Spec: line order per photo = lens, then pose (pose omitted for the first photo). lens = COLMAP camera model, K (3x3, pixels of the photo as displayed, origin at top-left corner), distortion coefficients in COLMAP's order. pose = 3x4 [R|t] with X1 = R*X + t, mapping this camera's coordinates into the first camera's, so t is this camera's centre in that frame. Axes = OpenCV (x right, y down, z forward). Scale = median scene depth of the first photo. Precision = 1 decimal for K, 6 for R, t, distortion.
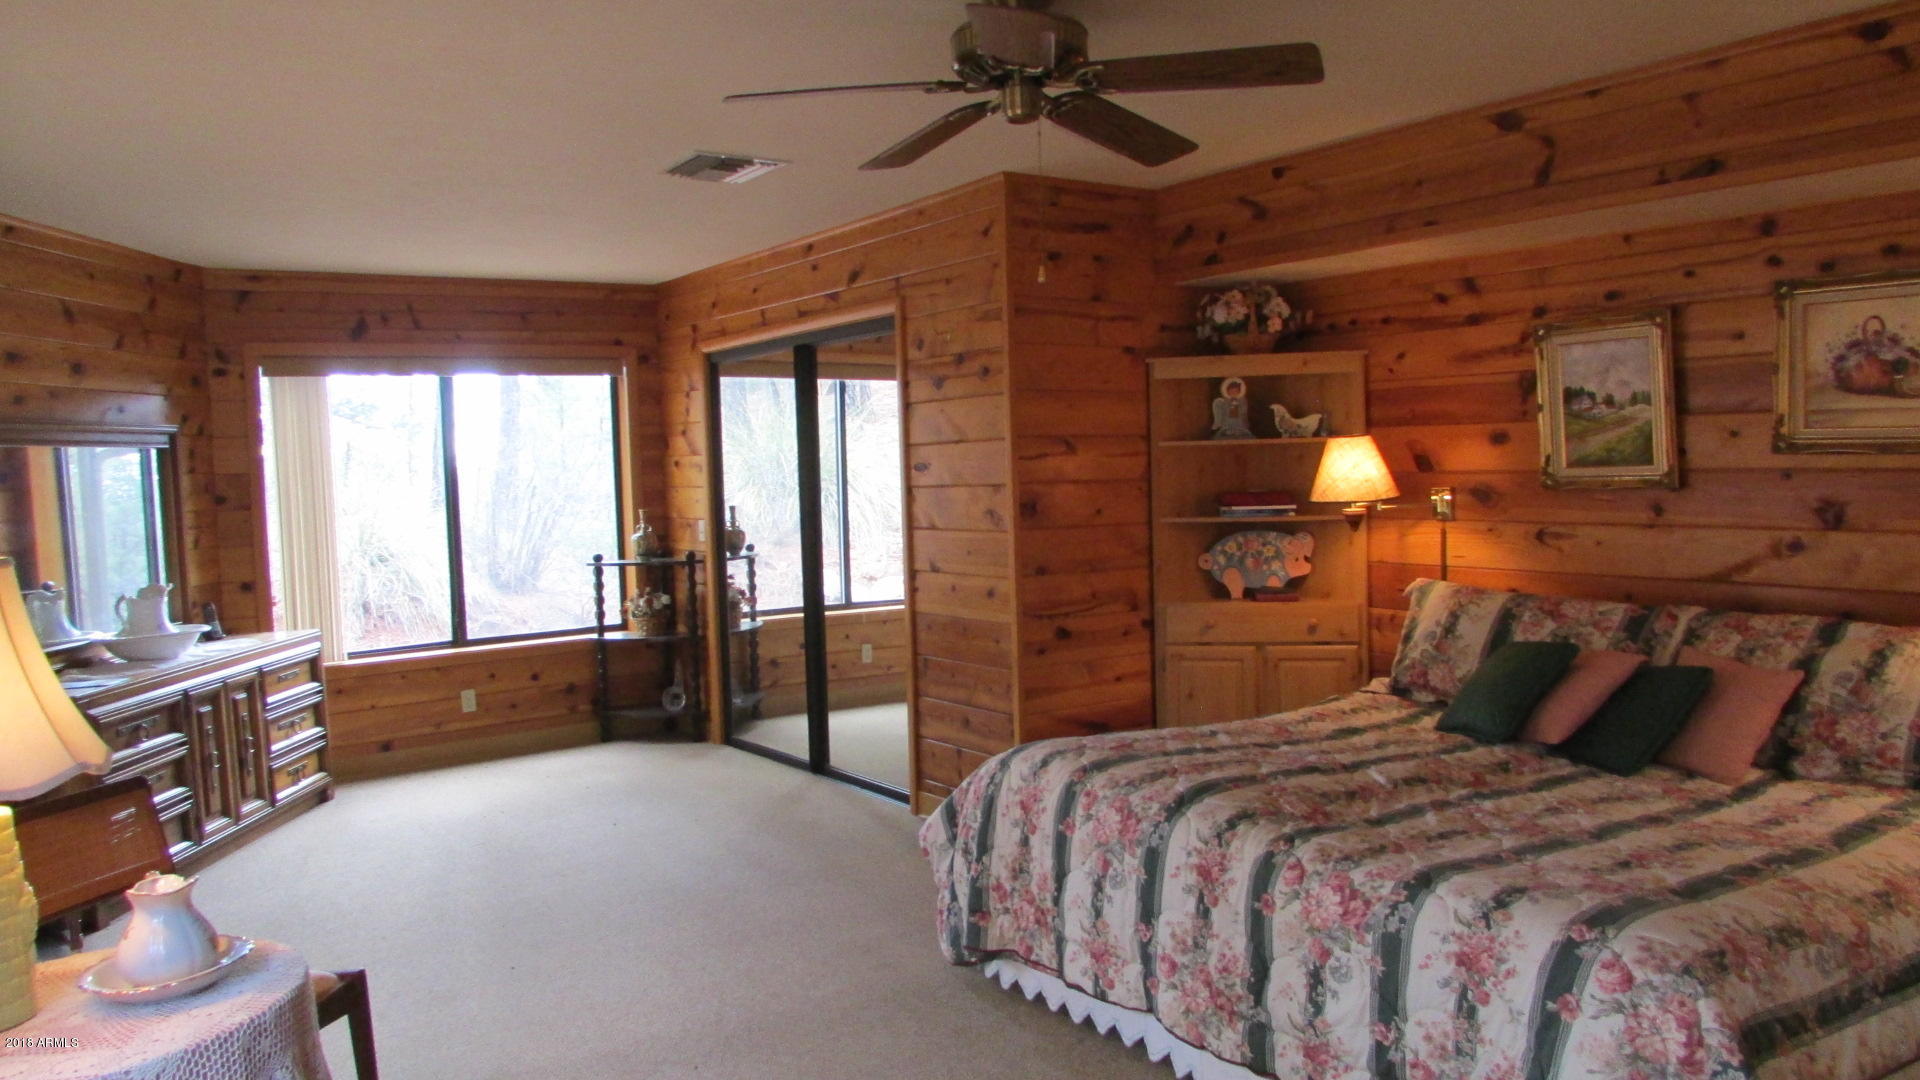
lens RADIAL K [[1411.1, 0, 959.4], [0, 1411.1, 544.9], [0, 0, 1]] dist [0.000883, 0.003795]
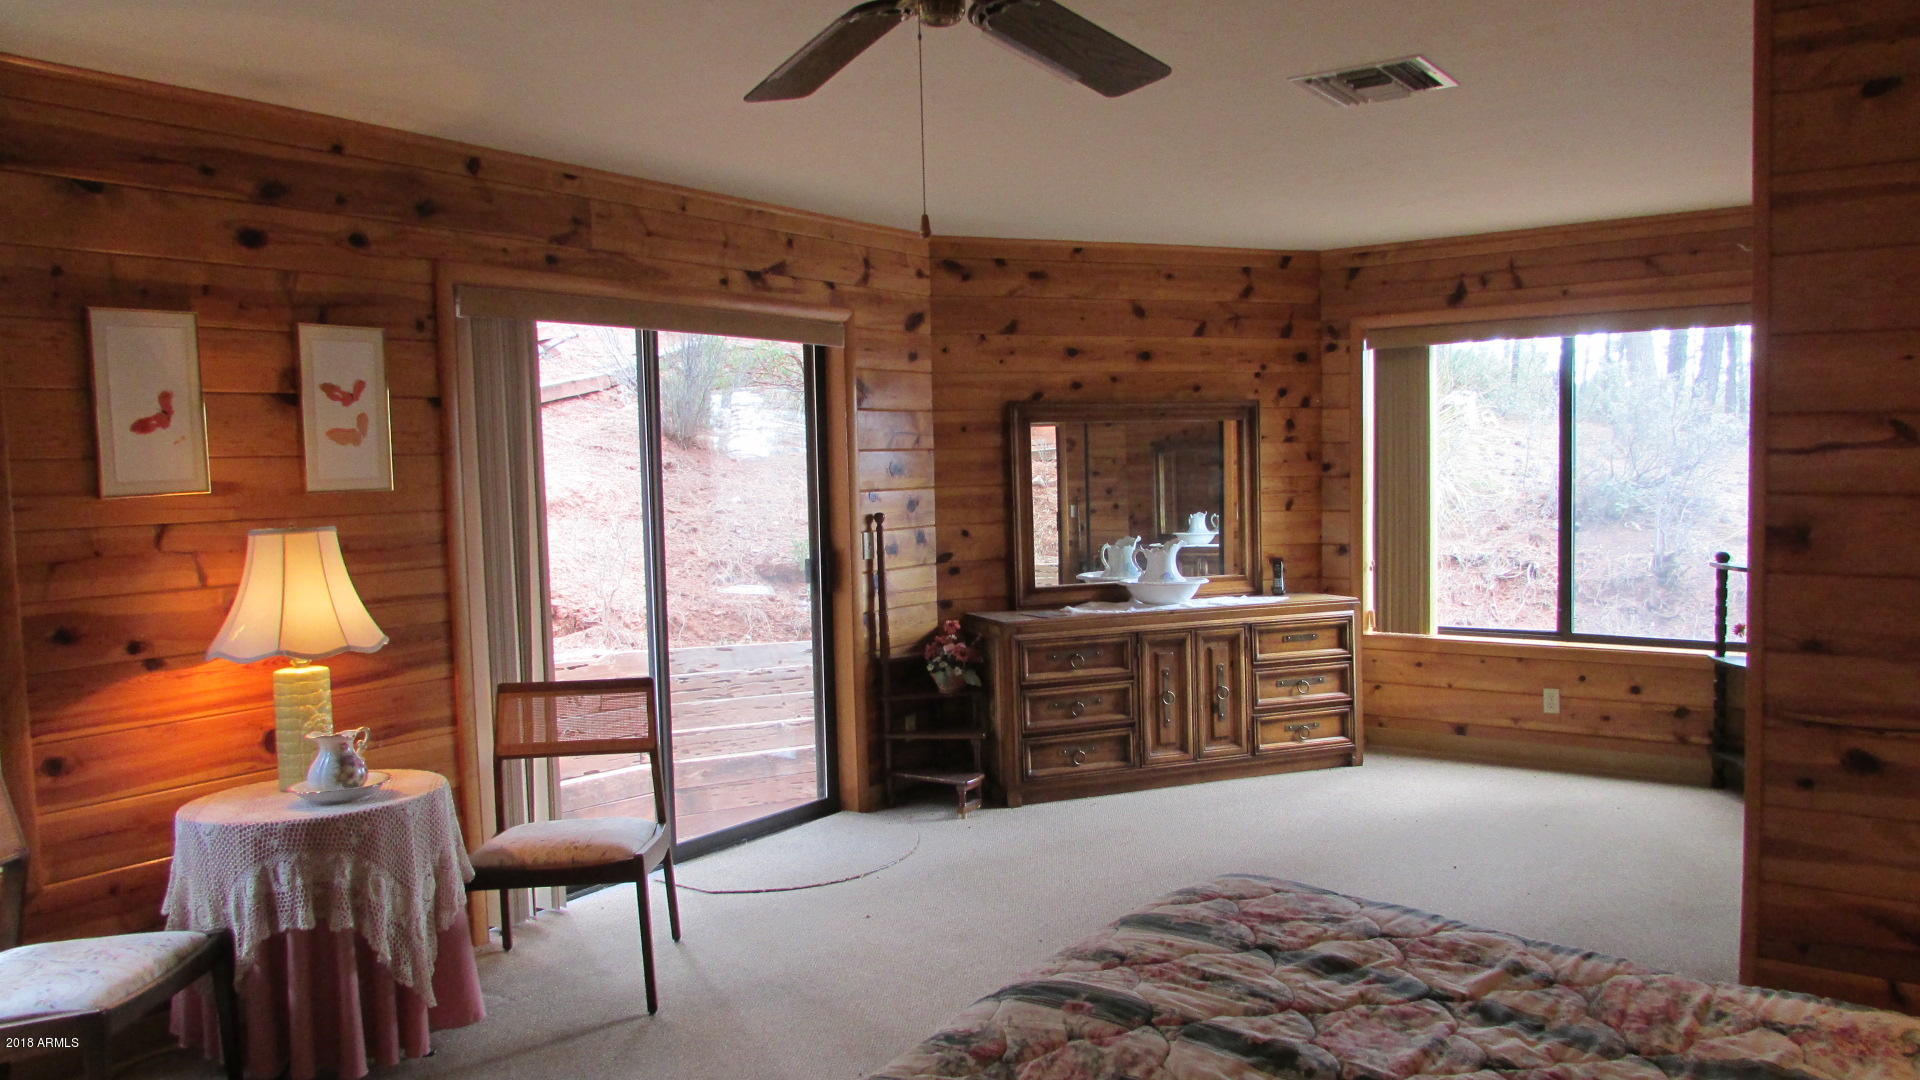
lens RADIAL K [[1384.1, 0, 959.8], [0, 1384.1, 545.4], [0, 0, 1]] dist [-0.022113, 0.010537]
pose [[0.341221, 0.090237, -0.935642, 0.350436], [-0.055360, 0.995583, 0.075829, -0.035112], [0.938352, 0.025922, 0.344709, 0.361041]]
